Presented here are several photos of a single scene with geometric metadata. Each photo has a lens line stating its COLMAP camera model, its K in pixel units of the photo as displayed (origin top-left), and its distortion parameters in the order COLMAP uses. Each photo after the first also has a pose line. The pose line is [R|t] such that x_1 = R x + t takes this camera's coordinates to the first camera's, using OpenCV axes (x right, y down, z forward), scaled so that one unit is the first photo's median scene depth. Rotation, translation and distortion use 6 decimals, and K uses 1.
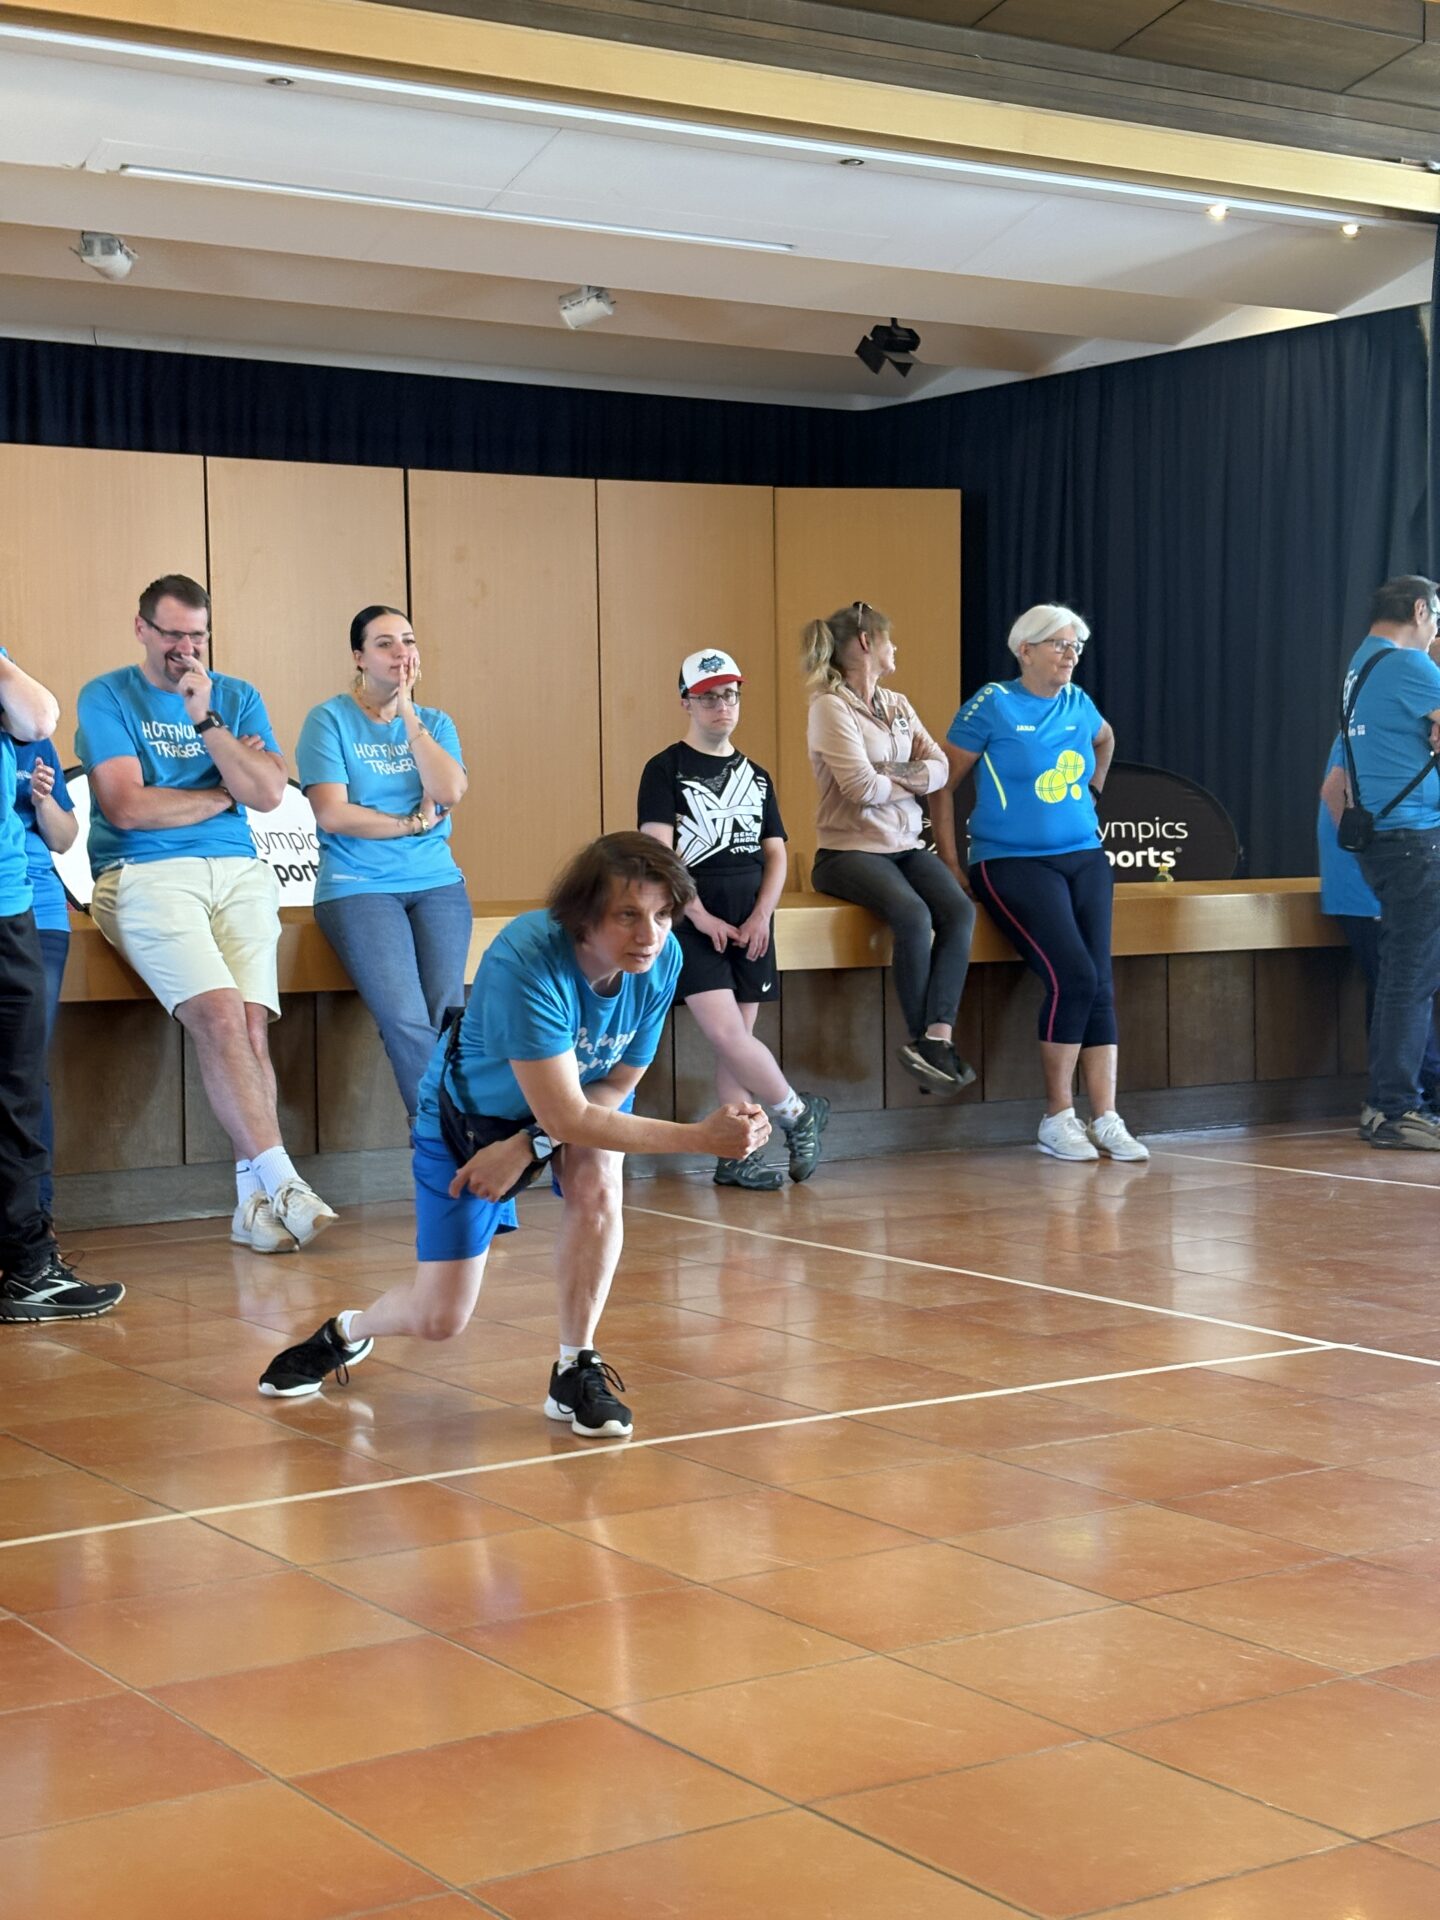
lens RADIAL K [[2919.5, 0, 693.8], [0, 2919.5, 960.2], [0, 0, 1]] dist [0.243347, -1.088673]
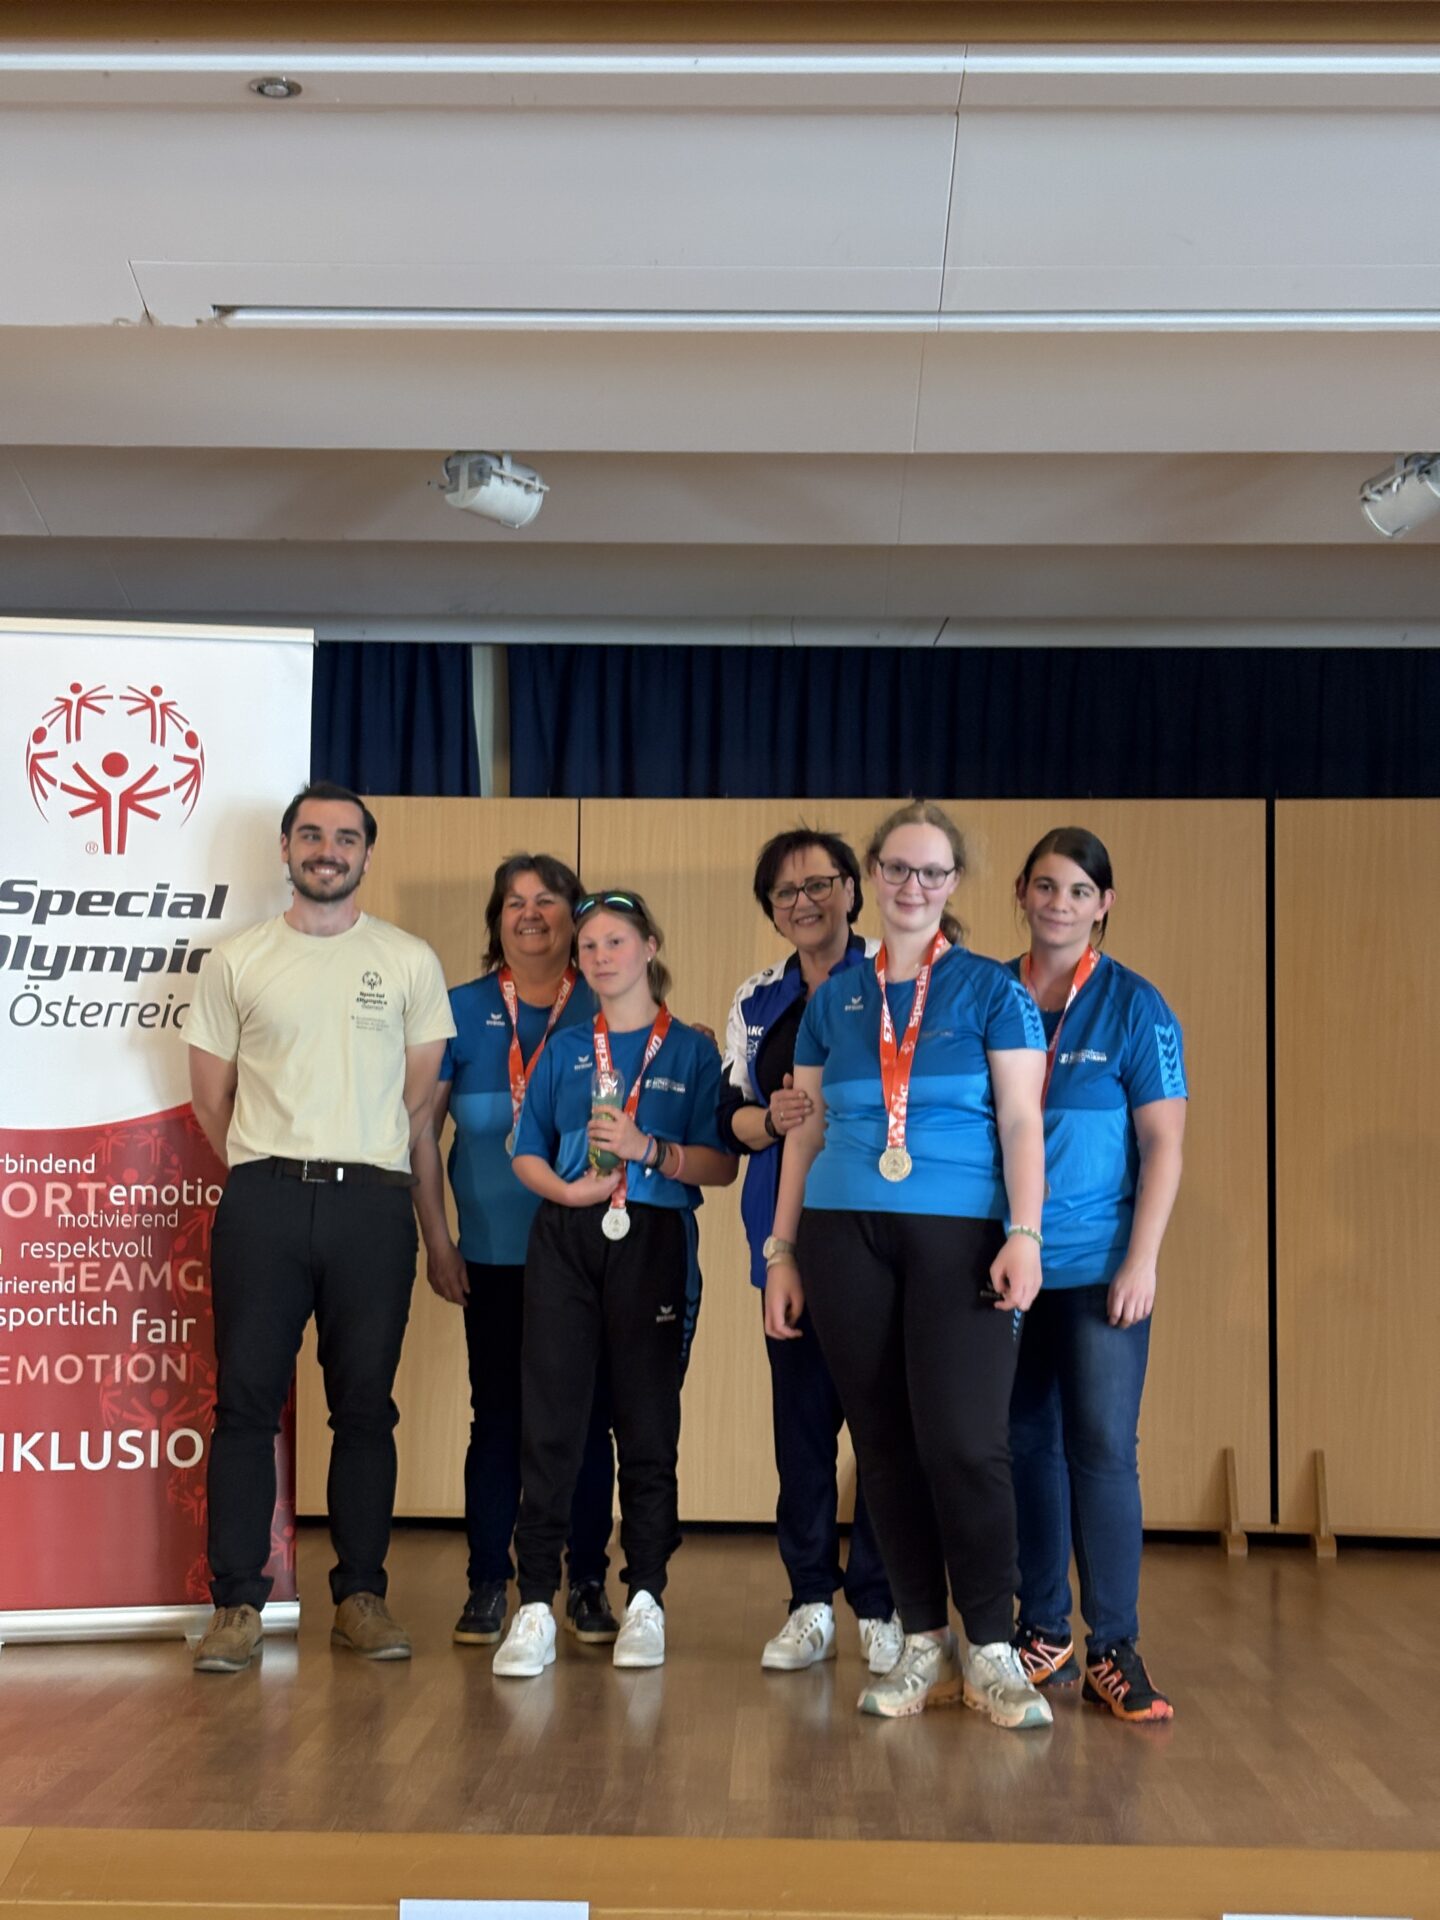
lens RADIAL K [[2889.0, 0, 736.7], [0, 2889.0, 967.5], [0, 0, 1]] dist [0.230437, -1.161036]
pose [[0.829019, -0.017482, -0.558947, 0.217698], [-0.046532, 0.993889, -0.100100, -0.099597], [0.557281, 0.108994, 0.823139, 0.660641]]
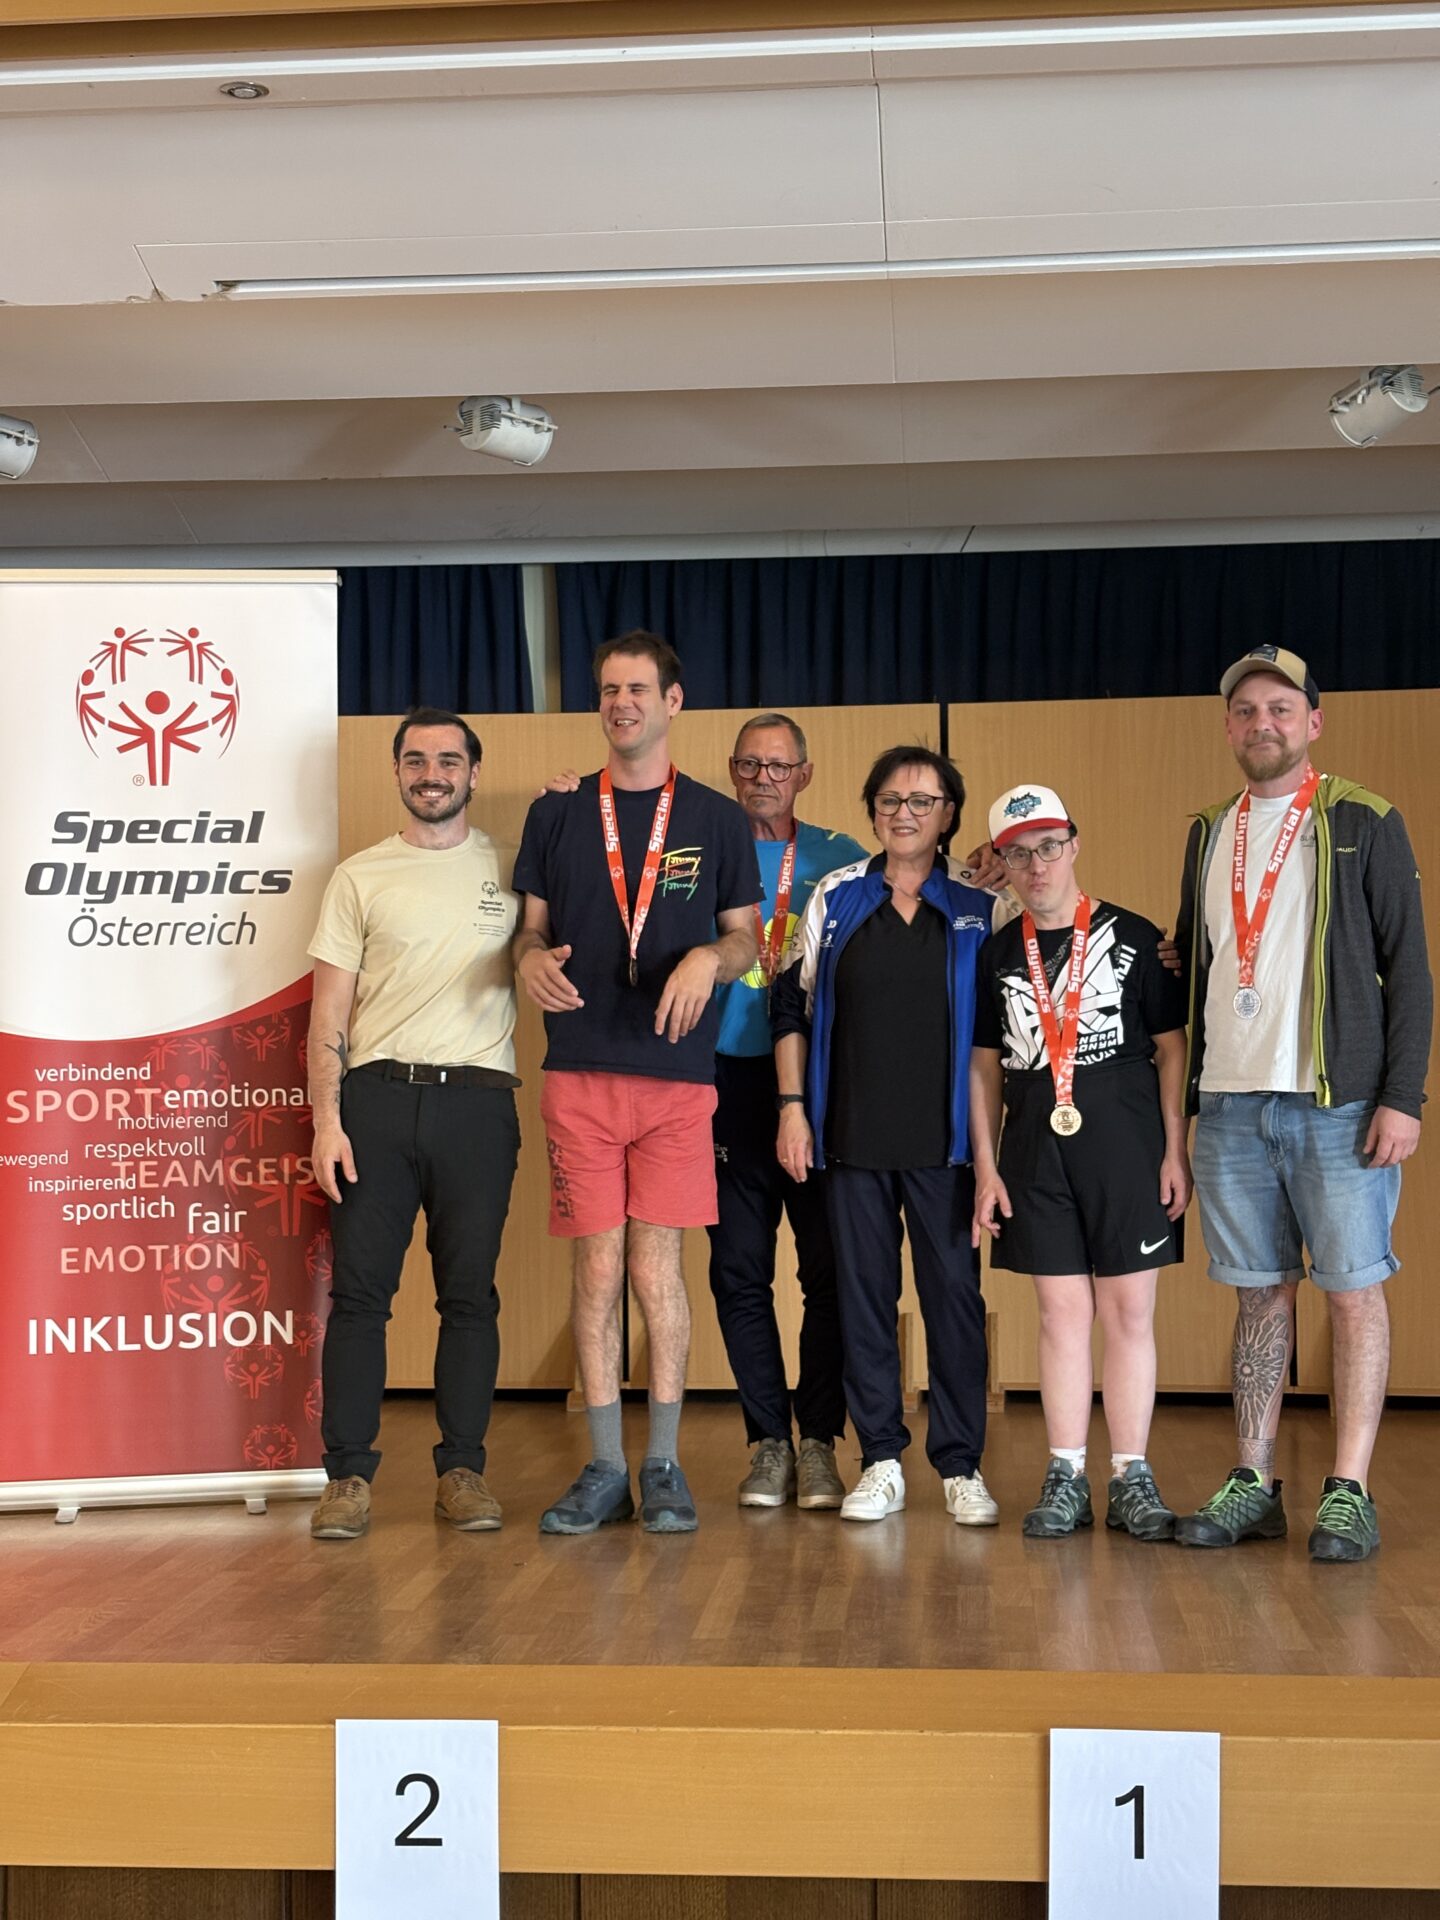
lens RADIAL K [[2913.0, 0, 691.6], [0, 2913.0, 958.8], [0, 0, 1]] dist [0.215969, -0.943567]
pose [[0.784824, -0.012610, -0.619590, 0.282882], [-0.029796, 0.997869, -0.058051, -0.104445], [0.619002, 0.064021, 0.782776, 0.641865]]
